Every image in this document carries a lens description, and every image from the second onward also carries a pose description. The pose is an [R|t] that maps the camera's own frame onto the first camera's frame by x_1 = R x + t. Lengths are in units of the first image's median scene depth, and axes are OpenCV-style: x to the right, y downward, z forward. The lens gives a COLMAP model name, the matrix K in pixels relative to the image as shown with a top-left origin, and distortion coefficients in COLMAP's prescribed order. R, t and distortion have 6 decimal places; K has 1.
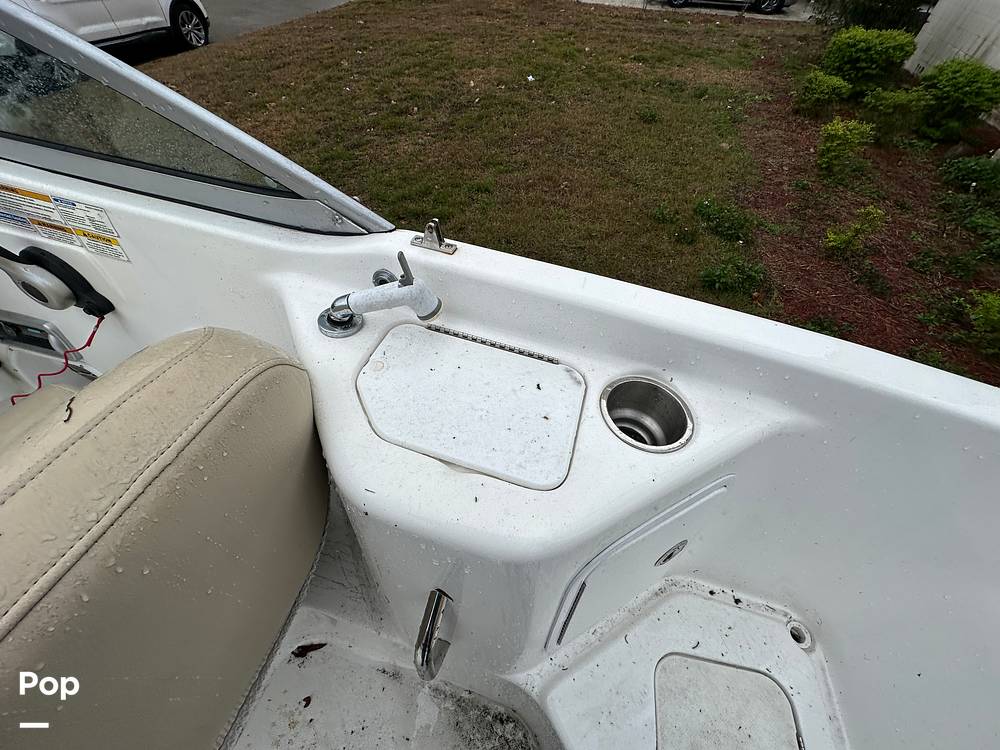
lens RADIAL K [[400.2, 0, 500.0], [0, 400.2, 375.0], [0, 0, 1]] dist [-0.003331, -0.000335]
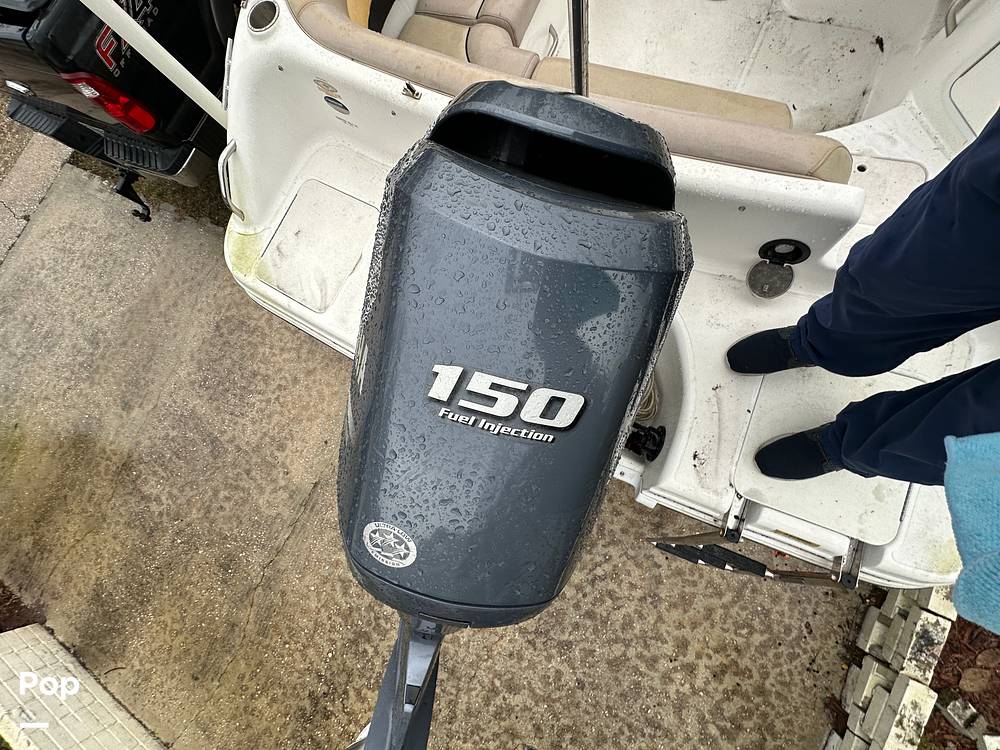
lens RADIAL K [[400.2, 0, 500.0], [0, 400.2, 375.0], [0, 0, 1]] dist [-0.003331, -0.000335]
pose [[-0.153673, 0.972690, -0.173952, 1.991213], [-0.605641, 0.046381, 0.794385, 0.535843], [0.780758, 0.227428, 0.581973, -1.293136]]
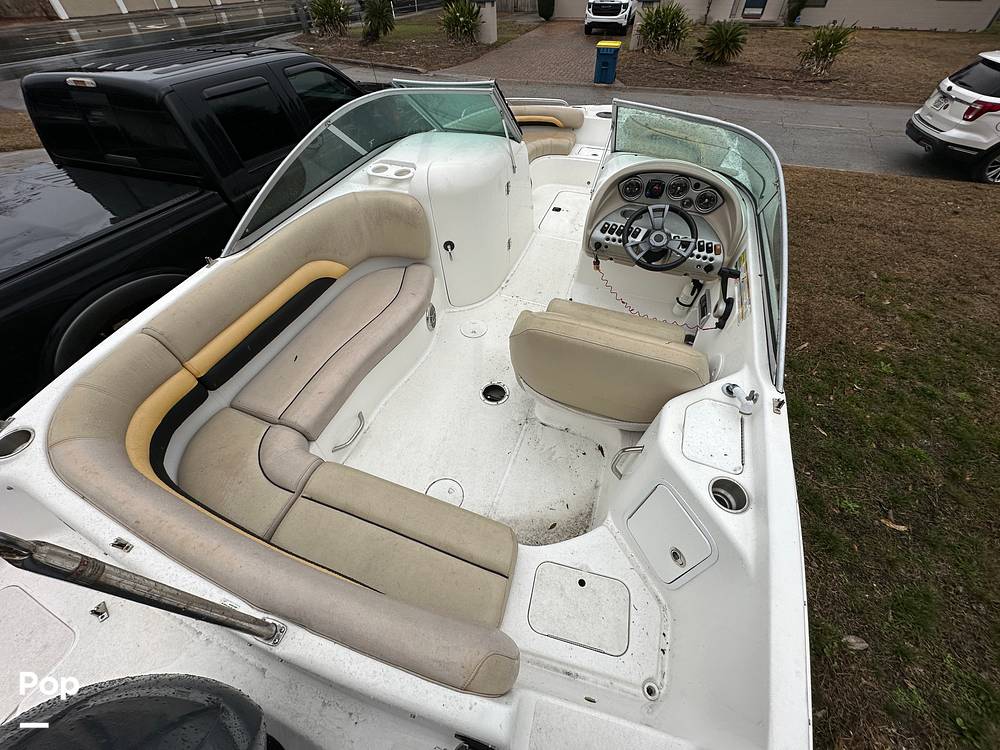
lens RADIAL K [[400.2, 0, 500.0], [0, 400.2, 375.0], [0, 0, 1]] dist [-0.003331, -0.000335]
pose [[-0.060275, 0.709645, -0.701977, 1.207779], [-0.768889, 0.415454, 0.486012, -0.234302], [0.636535, 0.569037, 0.520597, -1.150297]]
